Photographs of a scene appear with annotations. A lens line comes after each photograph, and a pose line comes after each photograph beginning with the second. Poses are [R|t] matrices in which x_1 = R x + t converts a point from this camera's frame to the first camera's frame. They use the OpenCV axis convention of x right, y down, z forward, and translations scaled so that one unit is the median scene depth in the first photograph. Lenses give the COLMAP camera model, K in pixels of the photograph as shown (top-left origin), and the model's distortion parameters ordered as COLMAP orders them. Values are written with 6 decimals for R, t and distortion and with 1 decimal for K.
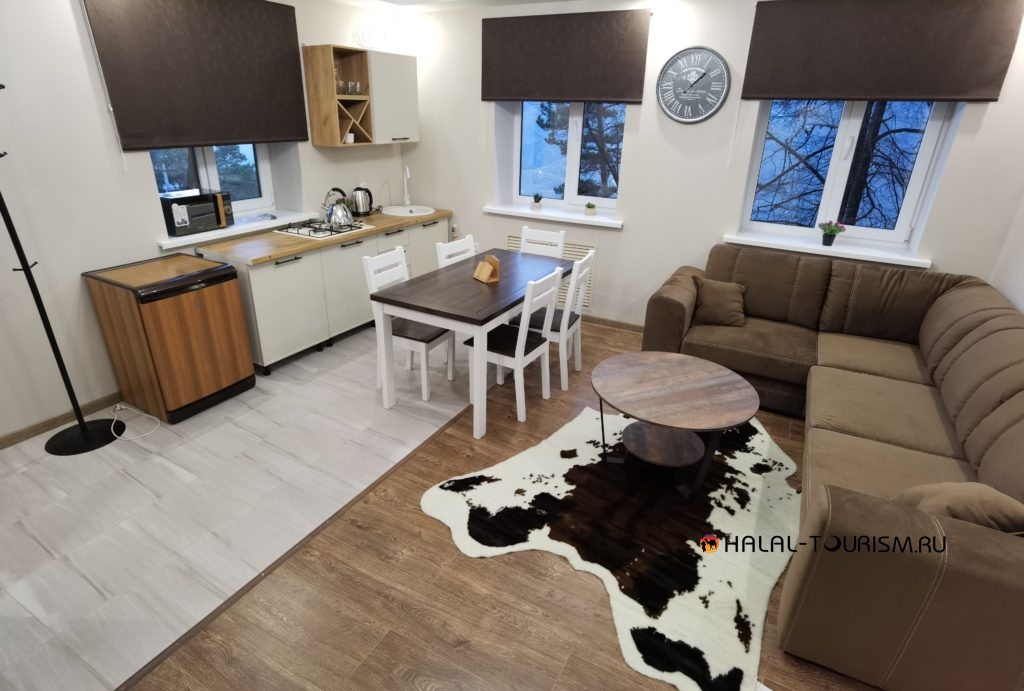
lens RADIAL K [[536.0, 0, 512.0], [0, 536.0, 345.5], [0, 0, 1]] dist [-0.060147, 0.029368]
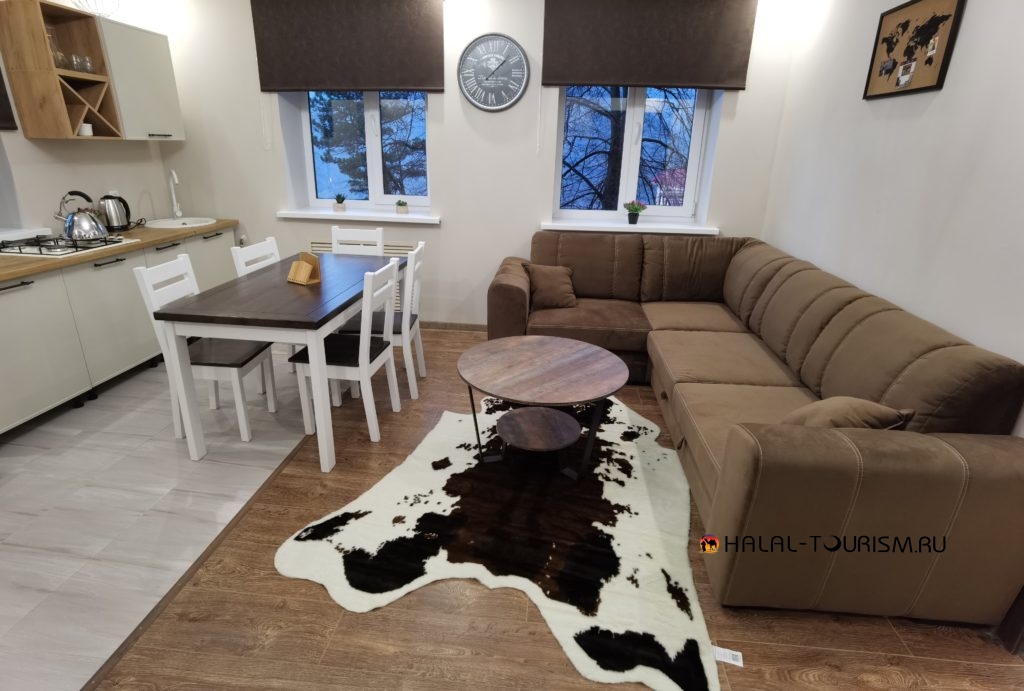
lens RADIAL K [[536.0, 0, 512.0], [0, 536.0, 345.5], [0, 0, 1]] dist [-0.060147, 0.029368]
pose [[0.920929, -0.140838, 0.363393, -0.065677], [0.156066, 0.987665, -0.012728, 0.034495], [-0.357118, 0.068435, 0.931549, 0.110882]]
